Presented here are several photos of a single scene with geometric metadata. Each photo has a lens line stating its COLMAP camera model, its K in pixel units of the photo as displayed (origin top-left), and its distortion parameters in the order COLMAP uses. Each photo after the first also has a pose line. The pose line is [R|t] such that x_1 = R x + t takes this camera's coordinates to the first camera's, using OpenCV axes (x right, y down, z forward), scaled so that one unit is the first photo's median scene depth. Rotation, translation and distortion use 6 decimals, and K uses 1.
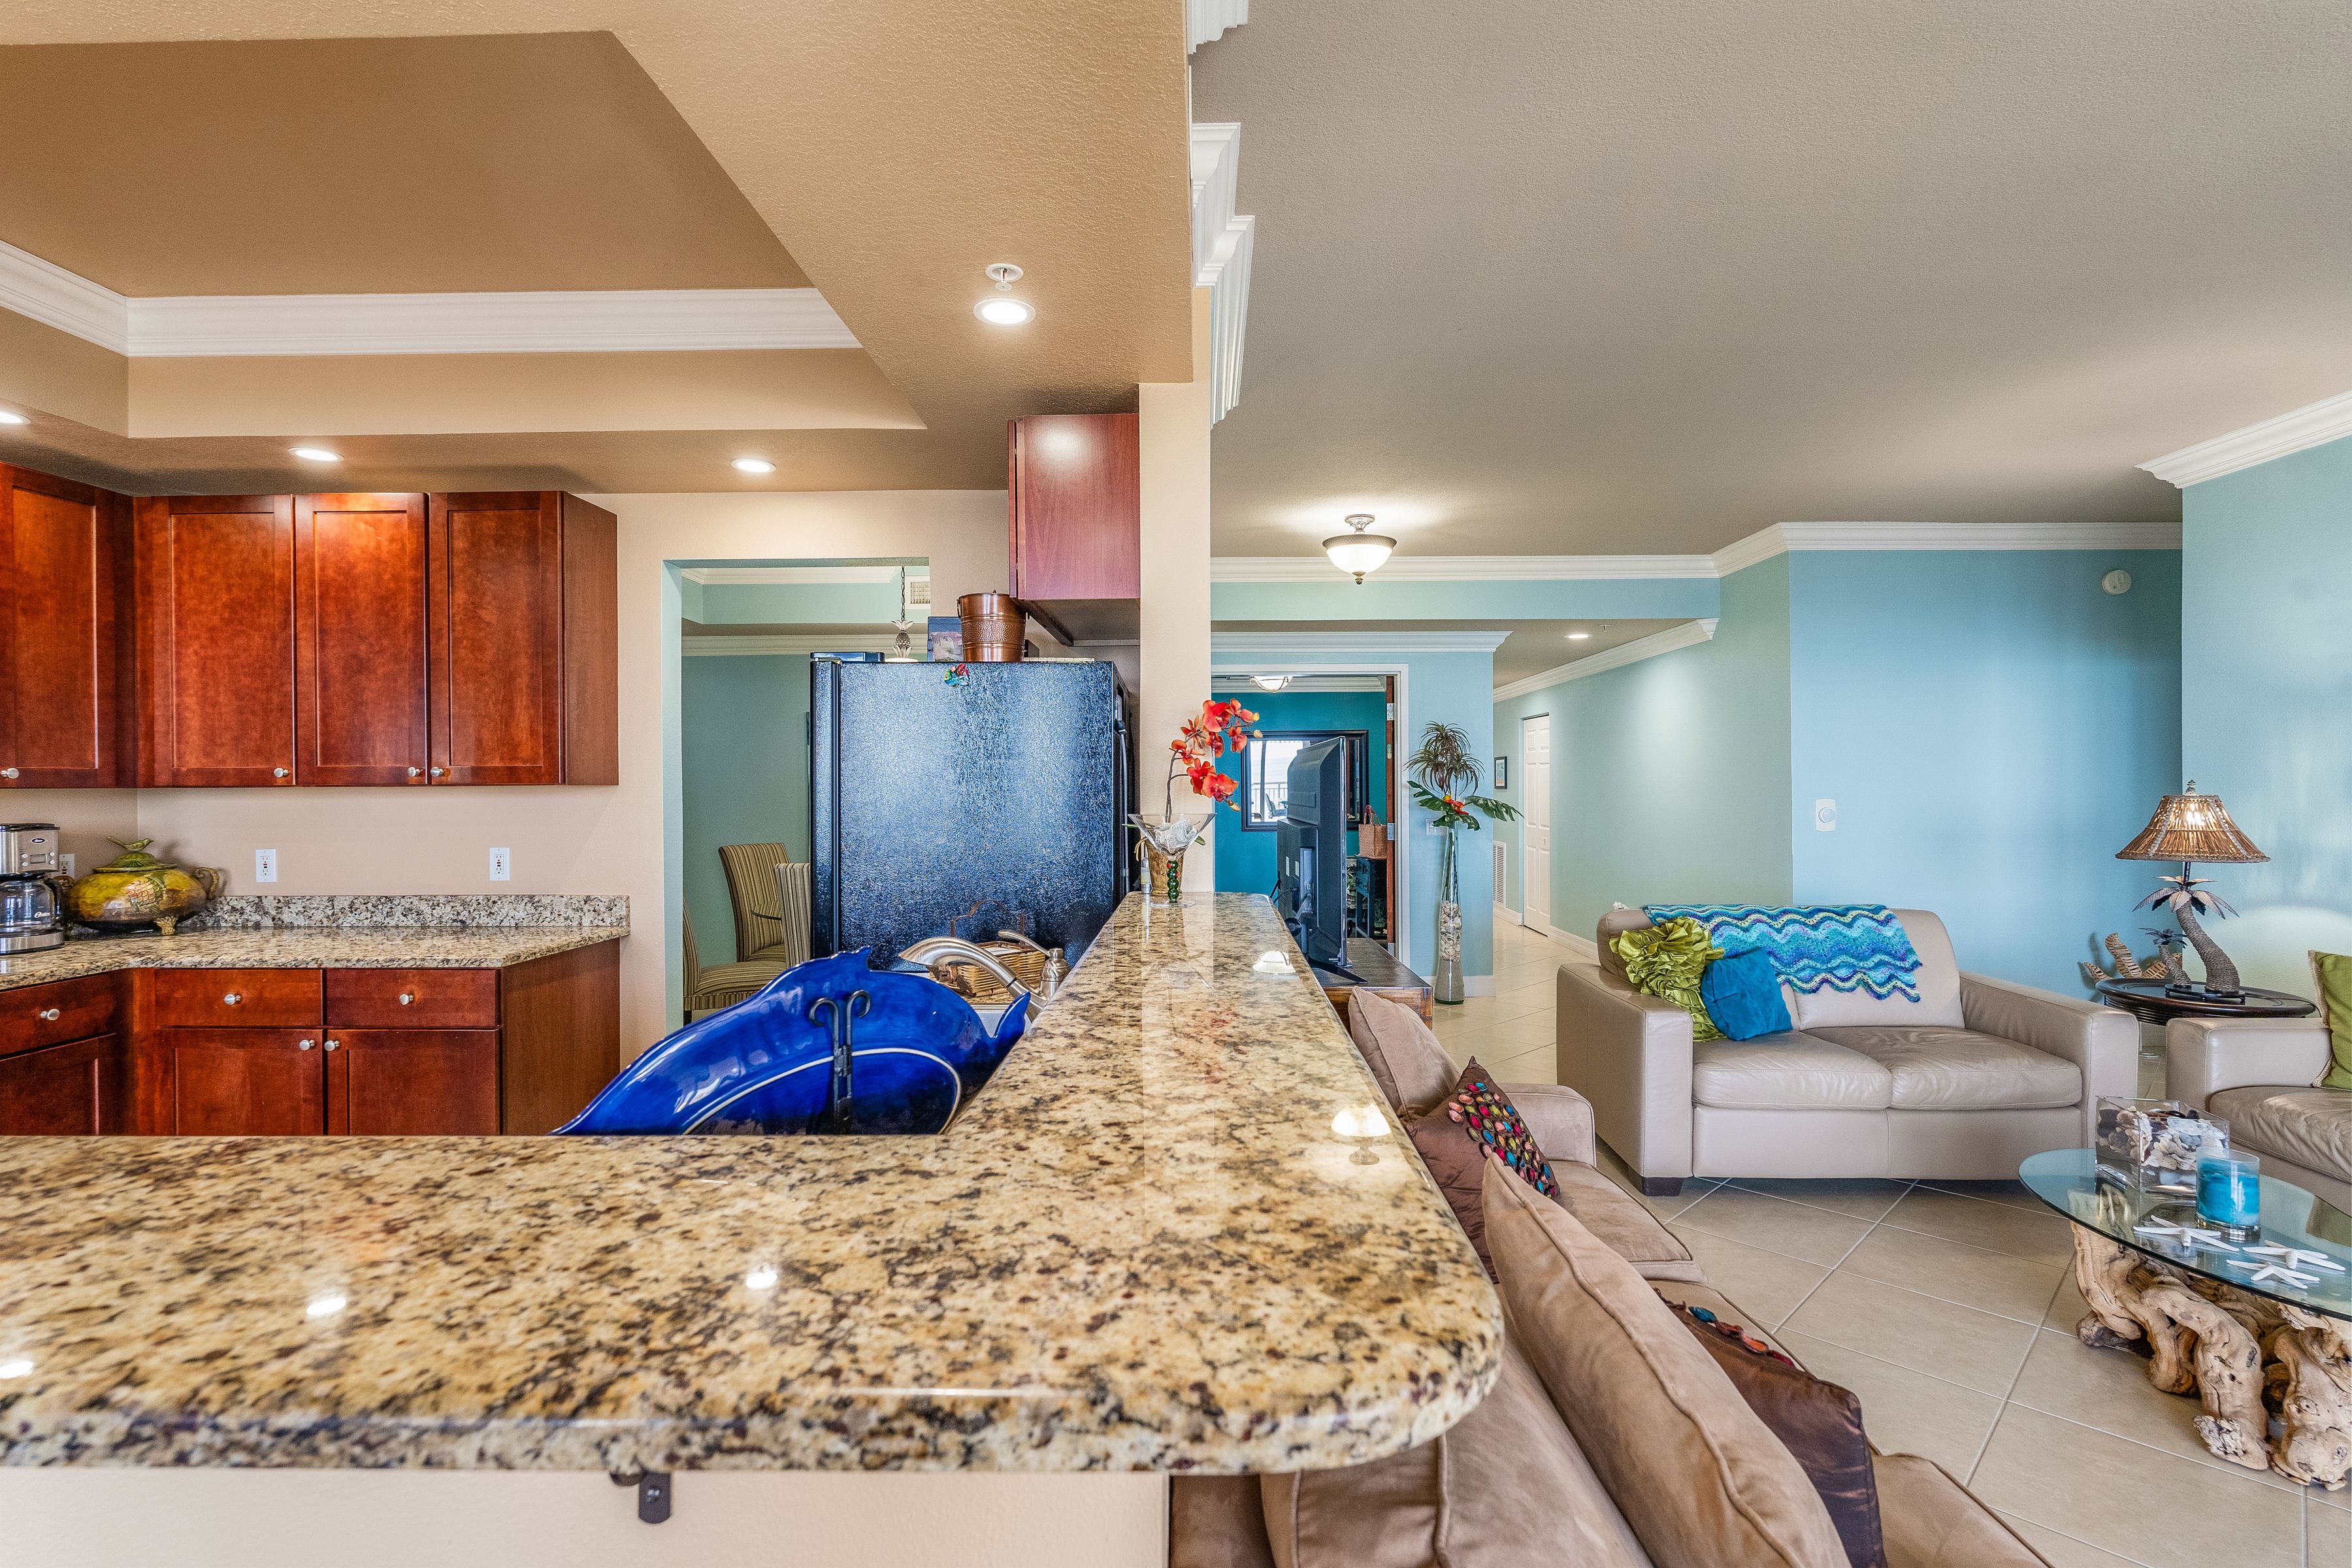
lens RADIAL K [[1071.3, 0, 1173.6], [0, 1071.3, 786.5], [0, 0, 1]] dist [0.000286, -0.000221]
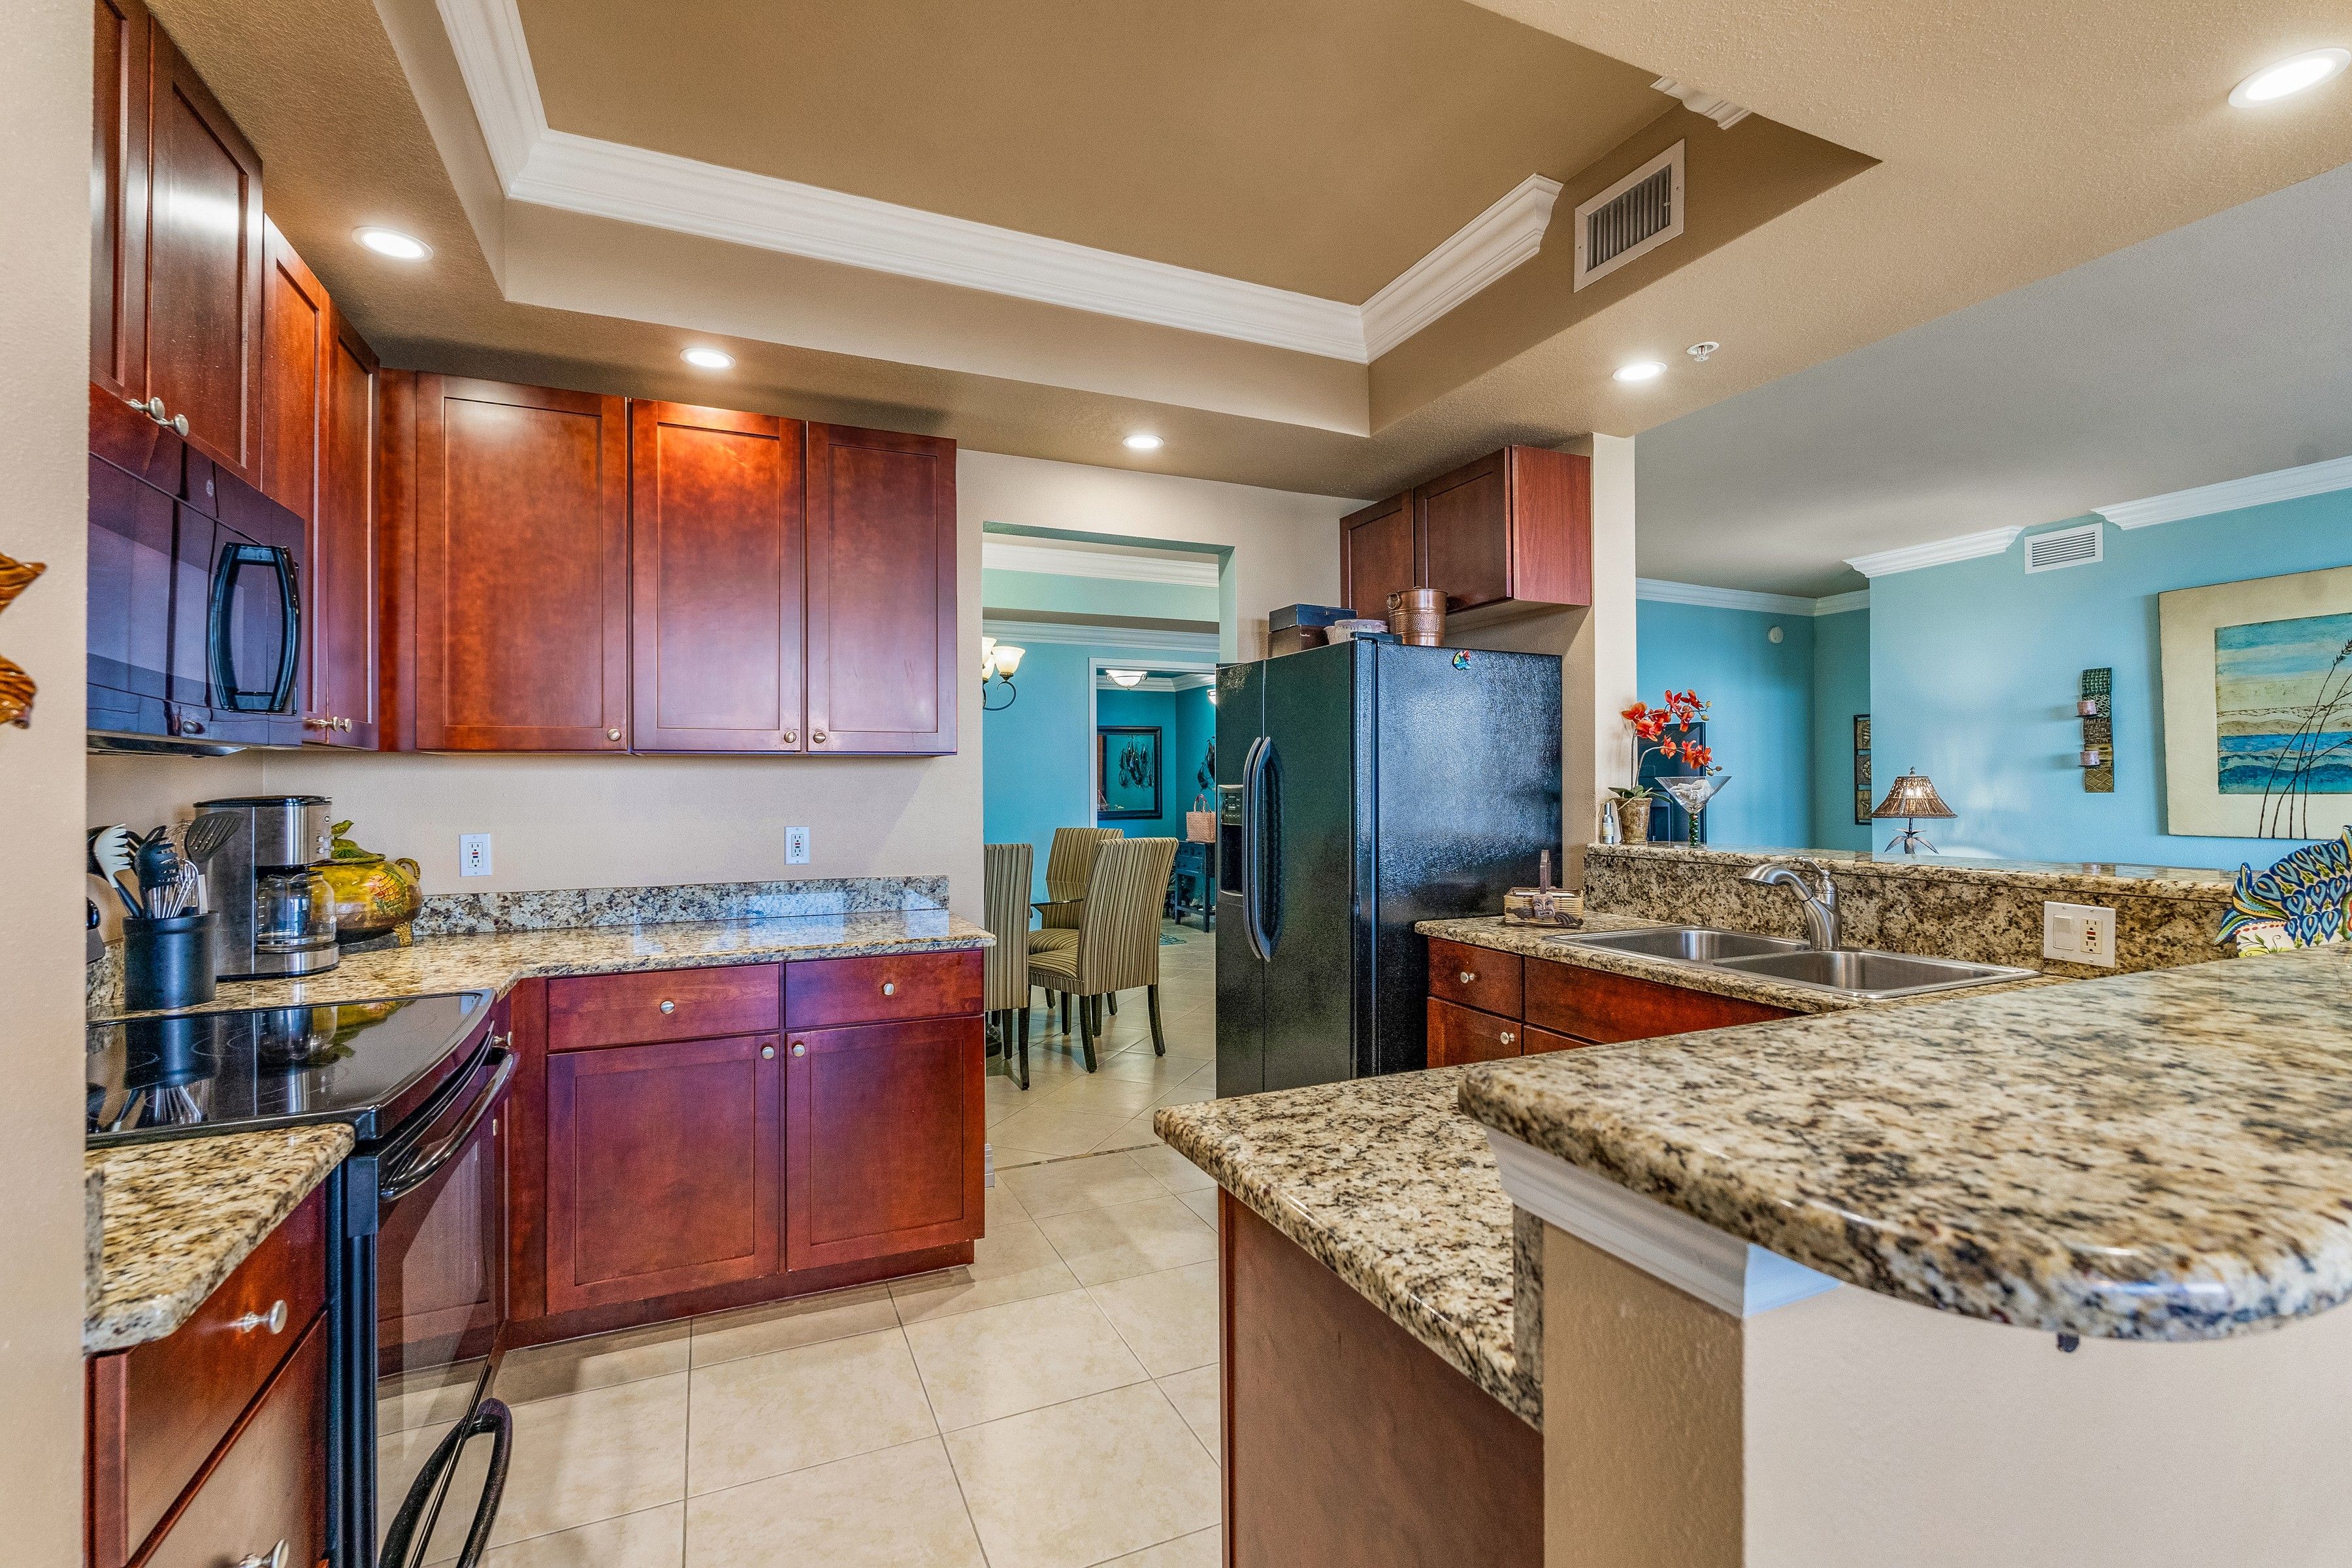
lens RADIAL K [[1051.5, 0, 1179.7], [0, 1051.5, 773.4], [0, 0, 1]] dist [0.000624, -0.000027]
pose [[0.902500, 0.004989, 0.430661, -0.786843], [0.000512, 0.999920, -0.012656, 0.026807], [-0.430690, 0.011642, 0.902425, 0.091379]]
